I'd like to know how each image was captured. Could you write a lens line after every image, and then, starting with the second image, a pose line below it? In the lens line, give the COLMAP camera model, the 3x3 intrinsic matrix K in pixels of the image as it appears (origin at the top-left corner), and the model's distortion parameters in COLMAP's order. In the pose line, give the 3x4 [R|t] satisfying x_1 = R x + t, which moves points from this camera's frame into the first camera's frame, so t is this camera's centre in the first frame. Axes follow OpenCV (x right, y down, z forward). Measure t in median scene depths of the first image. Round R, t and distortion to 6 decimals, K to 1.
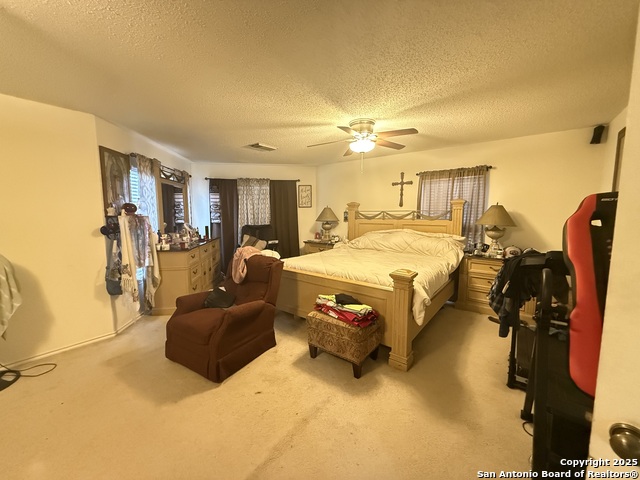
lens RADIAL K [[254.8, 0, 320.0], [0, 254.8, 240.0], [0, 0, 1]] dist [0.000253, 0.000056]
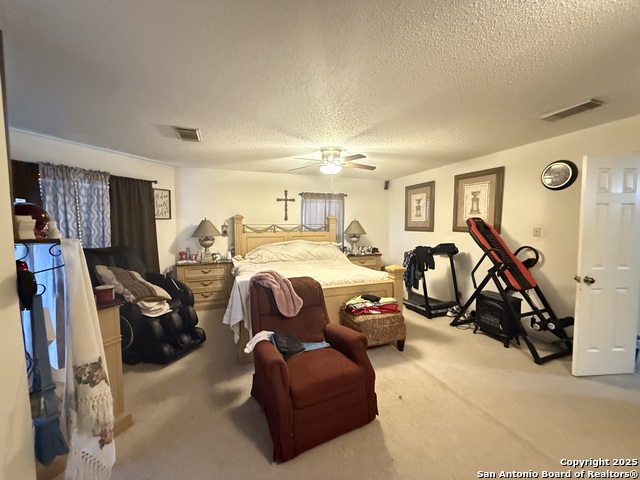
lens RADIAL K [[254.8, 0, 320.0], [0, 254.8, 240.0], [0, 0, 1]] dist [0.000253, 0.000056]
pose [[0.526208, -0.052108, 0.848758, -0.561445], [0.095036, 0.995471, 0.002195, -0.034894], [-0.845029, 0.079508, 0.528777, 0.297077]]
